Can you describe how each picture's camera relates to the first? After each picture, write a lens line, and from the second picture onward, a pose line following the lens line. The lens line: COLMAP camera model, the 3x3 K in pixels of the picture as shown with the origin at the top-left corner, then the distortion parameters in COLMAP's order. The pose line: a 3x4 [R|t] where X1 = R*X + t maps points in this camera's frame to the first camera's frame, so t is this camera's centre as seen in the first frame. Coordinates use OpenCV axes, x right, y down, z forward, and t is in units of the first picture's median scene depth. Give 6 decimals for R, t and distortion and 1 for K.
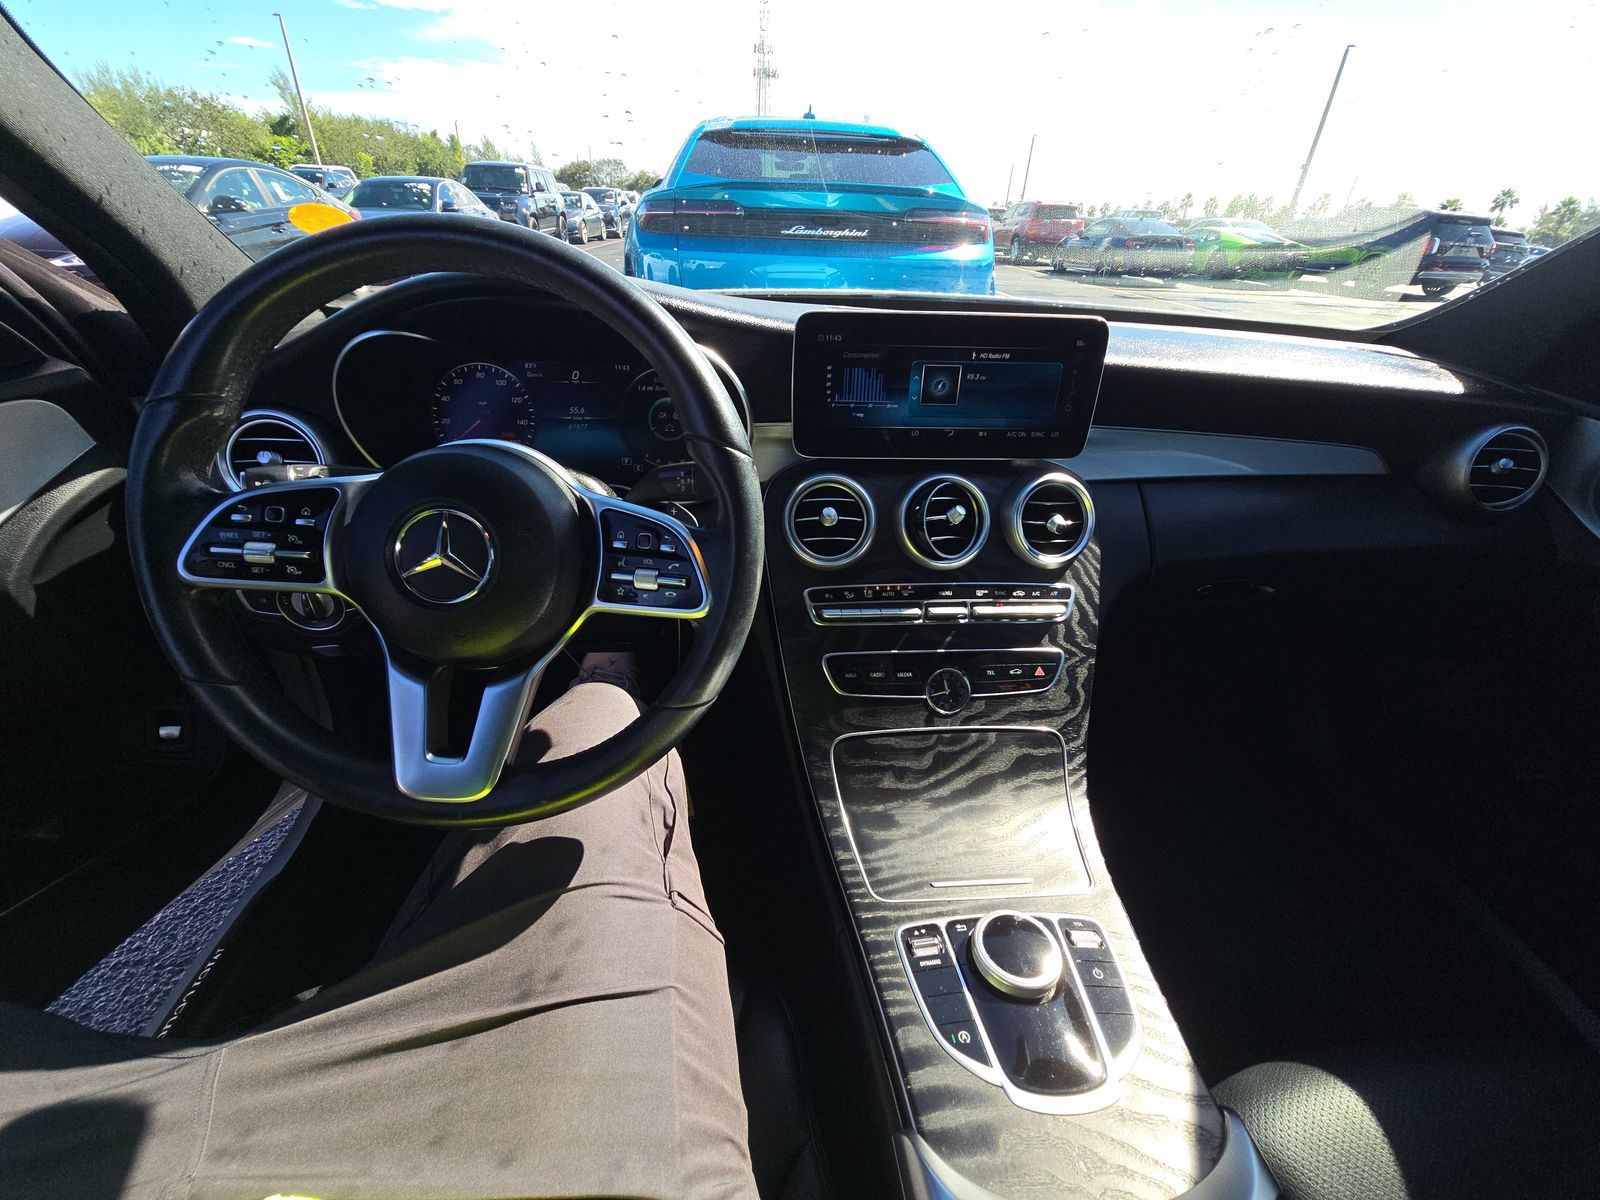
lens RADIAL K [[652.2, 0, 814.5], [0, 652.2, 600.9], [0, 0, 1]] dist [0.009786, -0.008708]
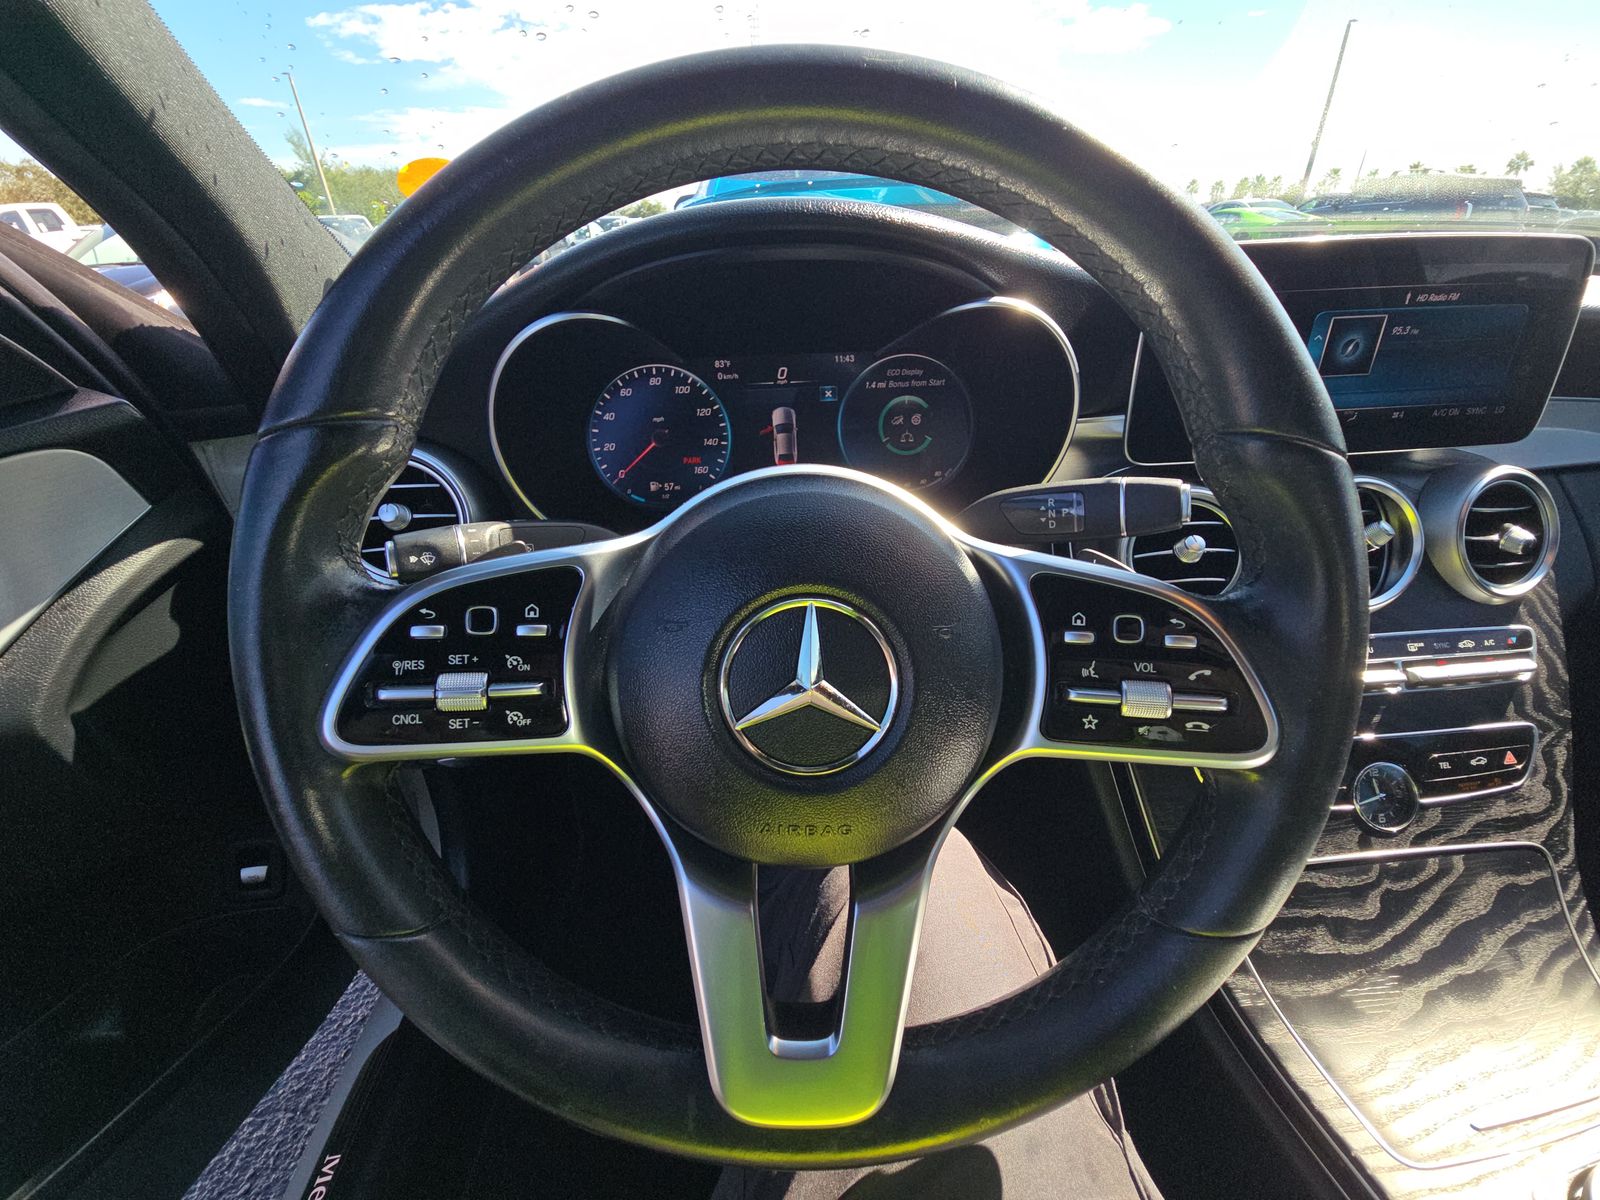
lens RADIAL K [[652.2, 0, 812.5], [0, 652.2, 600.1], [0, 0, 1]] dist [0.009786, -0.008708]
pose [[0.997947, -0.055587, -0.031808, -0.356255], [0.054979, 0.998294, -0.019678, -0.084191], [0.032848, 0.017888, 0.999300, 0.306119]]
